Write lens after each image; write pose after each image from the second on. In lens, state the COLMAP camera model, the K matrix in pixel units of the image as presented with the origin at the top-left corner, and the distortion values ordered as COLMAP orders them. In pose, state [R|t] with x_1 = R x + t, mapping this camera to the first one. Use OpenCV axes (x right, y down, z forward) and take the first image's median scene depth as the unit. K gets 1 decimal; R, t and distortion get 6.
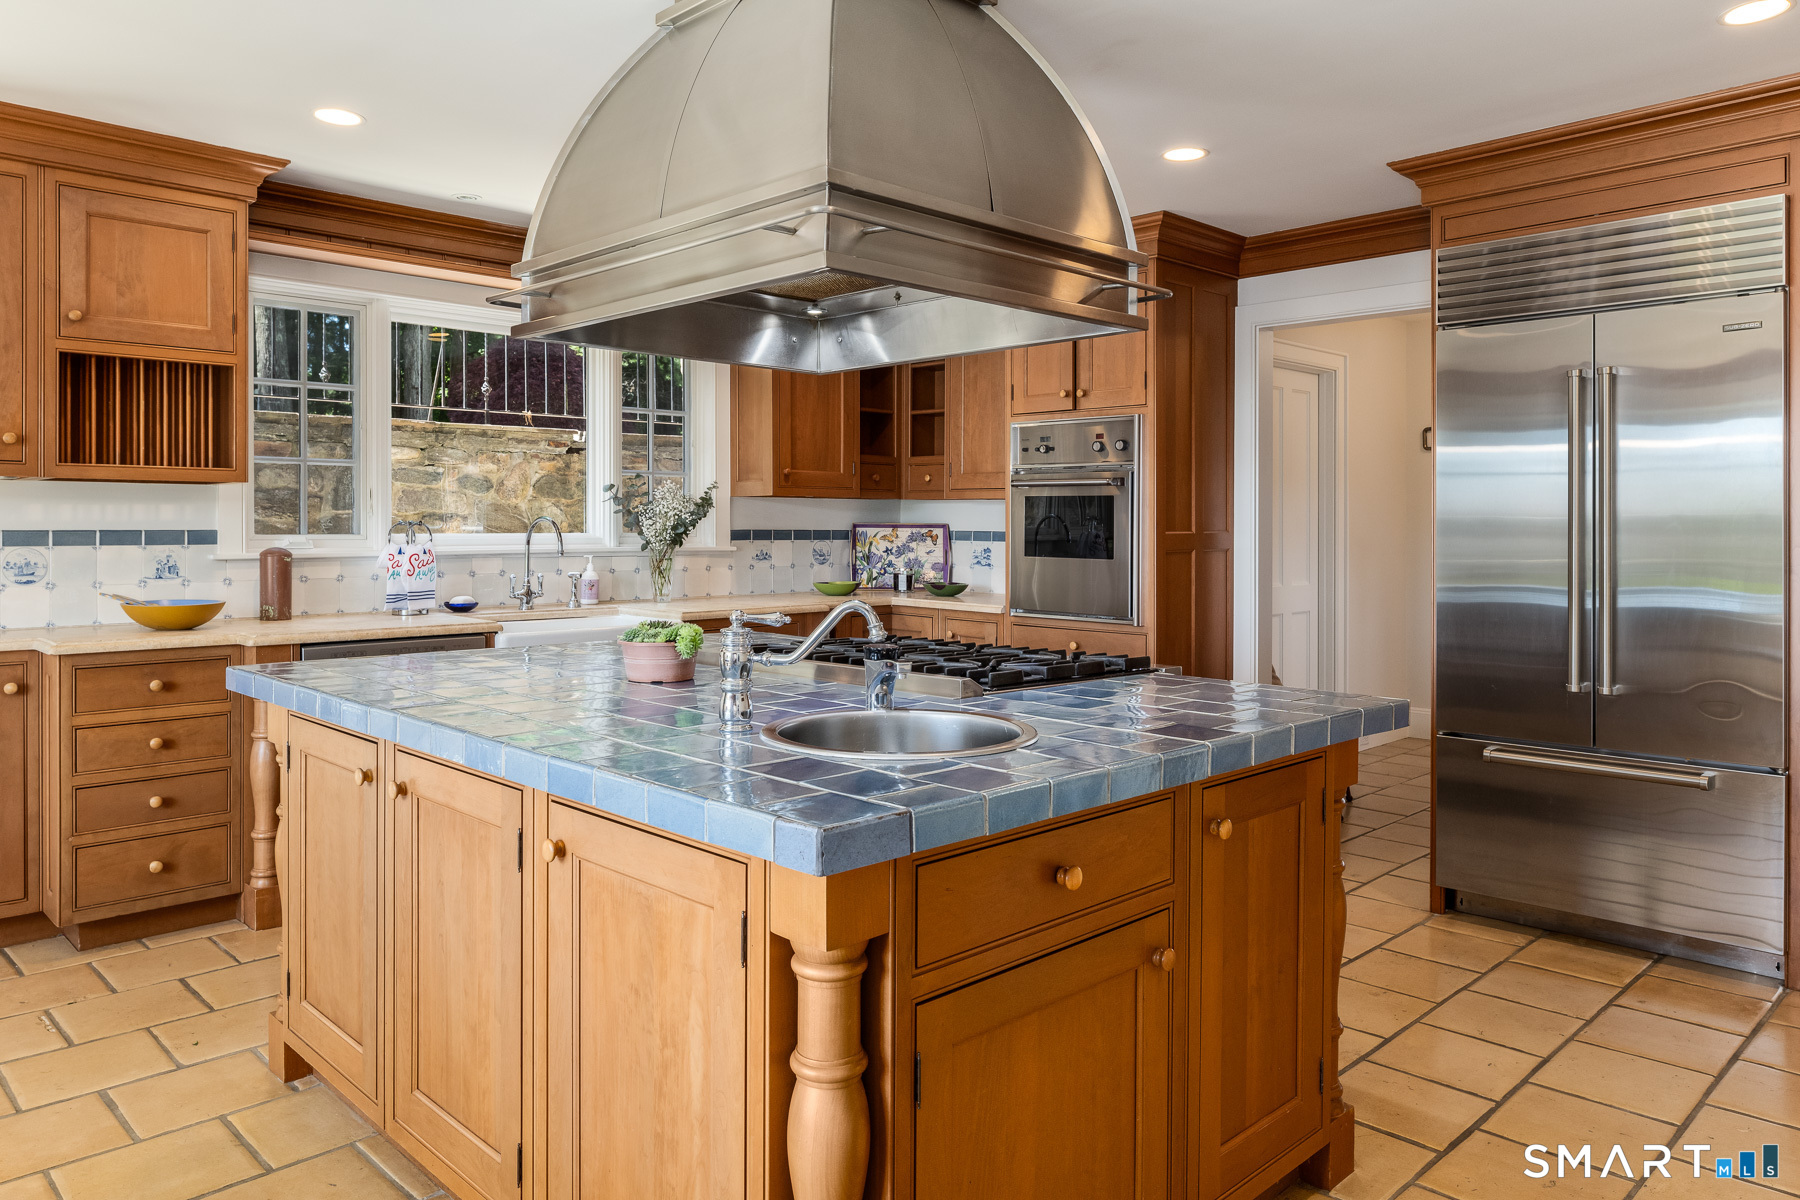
lens RADIAL K [[1217.4, 0, 896.1], [0, 1217.4, 522.2], [0, 0, 1]] dist [0.000949, 0.000057]
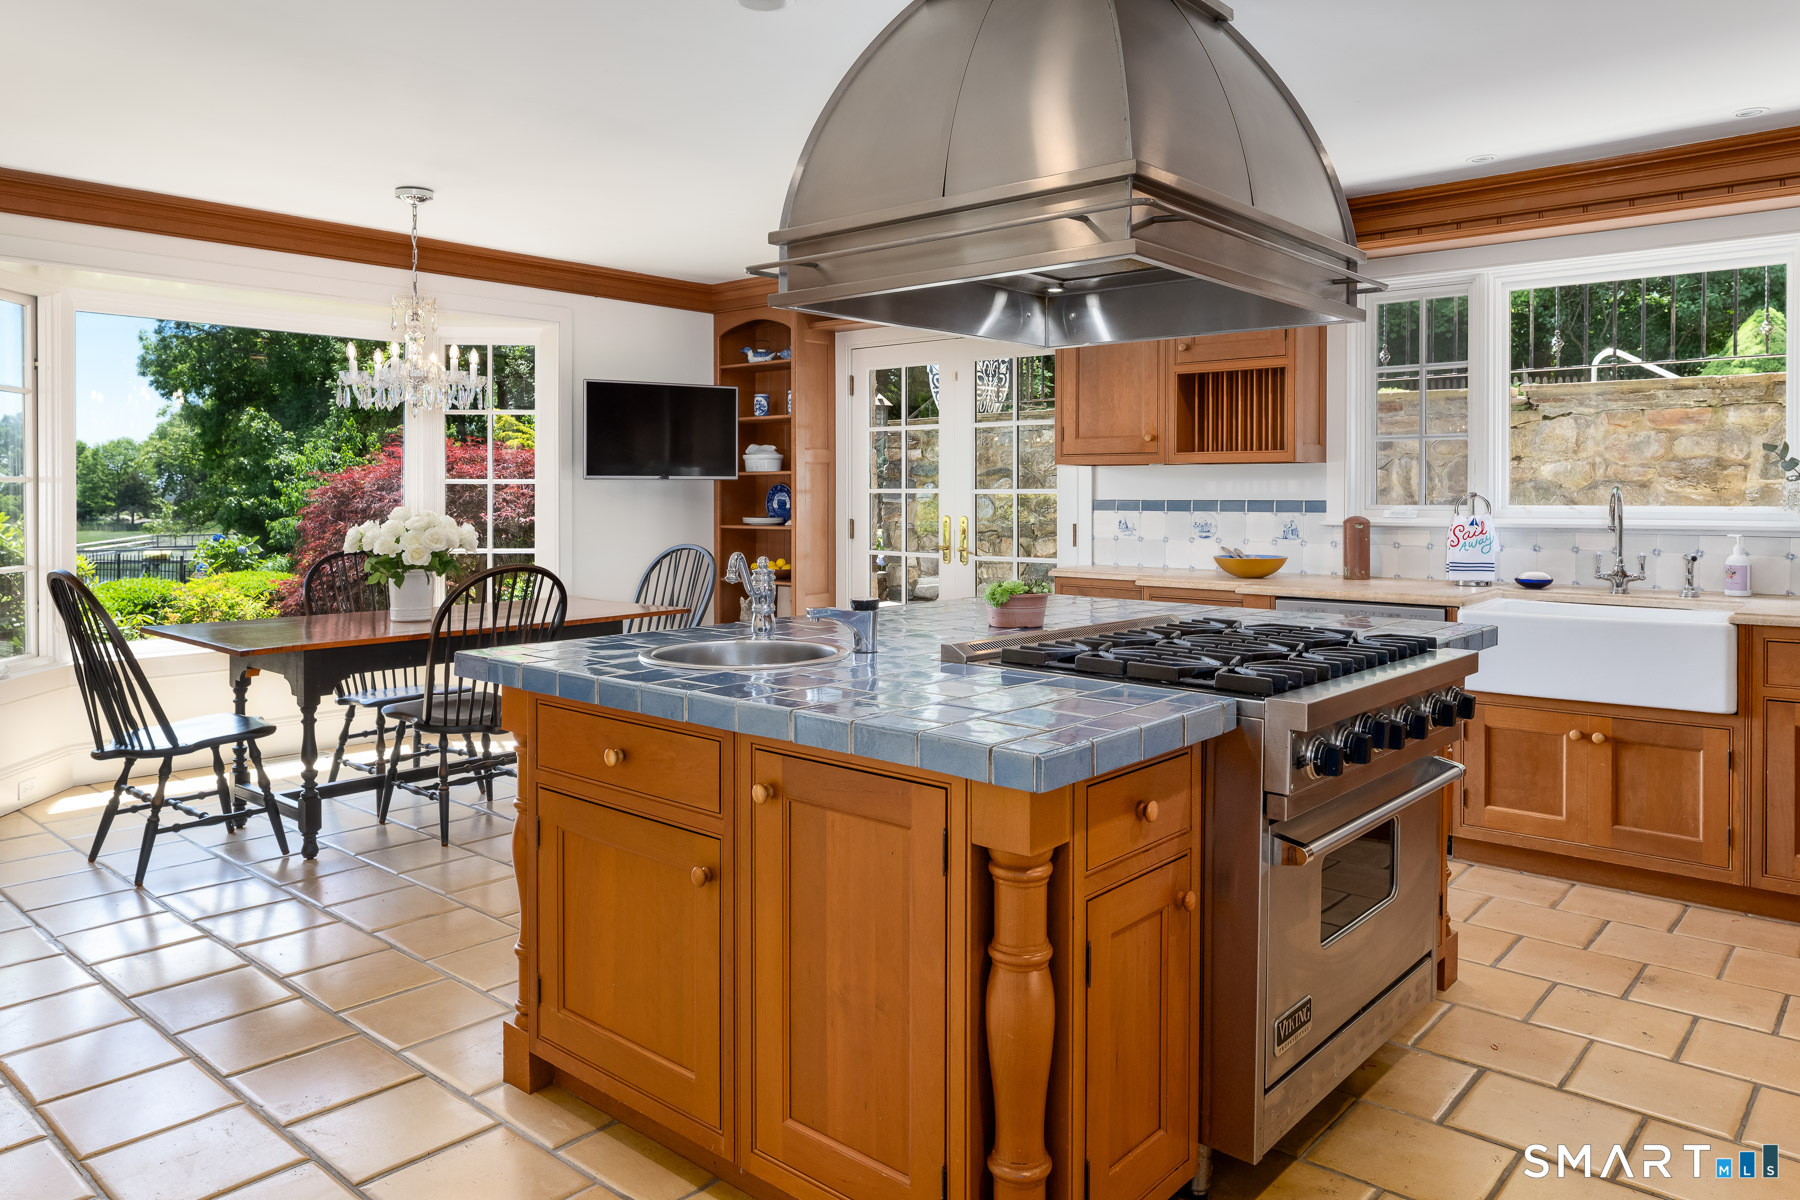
lens RADIAL K [[1217.4, 0, 896.1], [0, 1217.4, 522.2], [0, 0, 1]] dist [0.000949, 0.000057]
pose [[0.072681, 0.020961, -0.997135, 0.594282], [0.002730, 0.999771, 0.021216, 0.001153], [0.997351, -0.004264, 0.072607, 0.478206]]
